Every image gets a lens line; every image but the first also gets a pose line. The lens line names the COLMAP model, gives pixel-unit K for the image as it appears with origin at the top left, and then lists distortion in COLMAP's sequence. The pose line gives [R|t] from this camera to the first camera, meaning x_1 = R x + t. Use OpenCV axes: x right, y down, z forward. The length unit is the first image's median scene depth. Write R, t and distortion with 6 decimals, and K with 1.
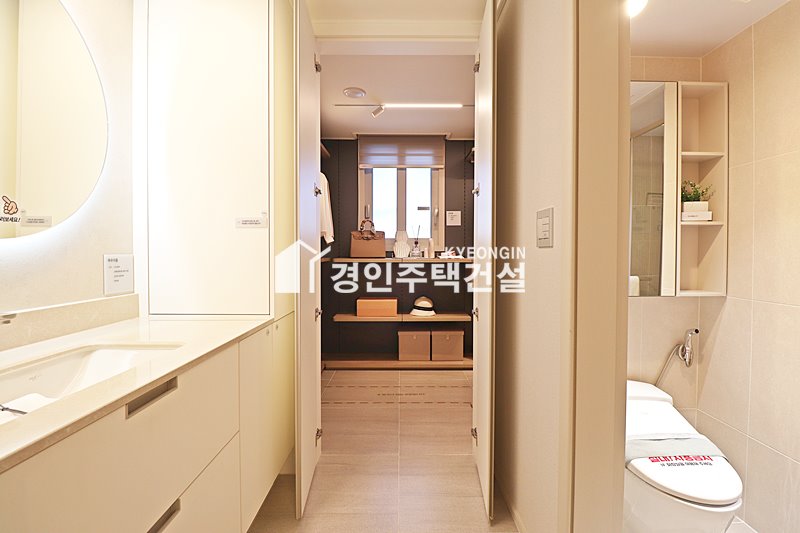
lens RADIAL K [[369.5, 0, 403.1], [0, 369.5, 258.6], [0, 0, 1]] dist [-0.010243, -0.007855]
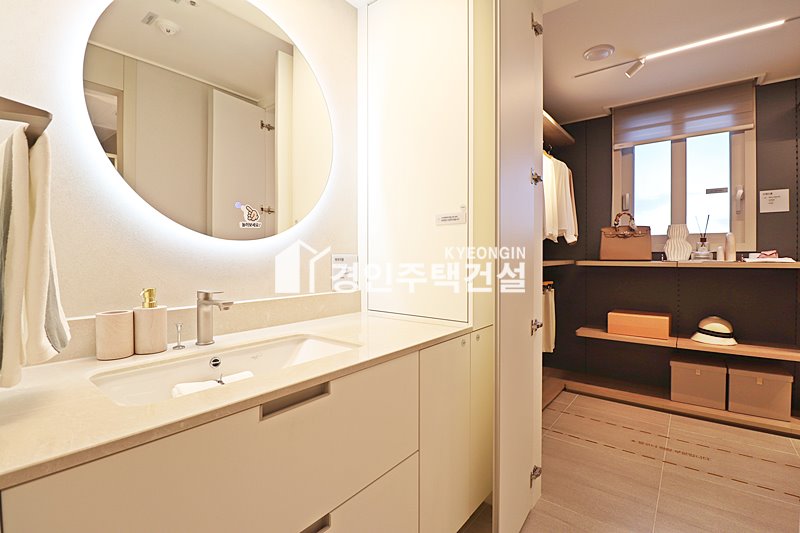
lens RADIAL K [[369.5, 0, 403.1], [0, 369.5, 259.5], [0, 0, 1]] dist [-0.010243, -0.007855]
pose [[0.779153, 0.004185, -0.626820, 0.049993], [-0.008525, 0.999956, -0.003920, 0.005073], [0.626776, 0.008397, 0.779154, 0.164410]]
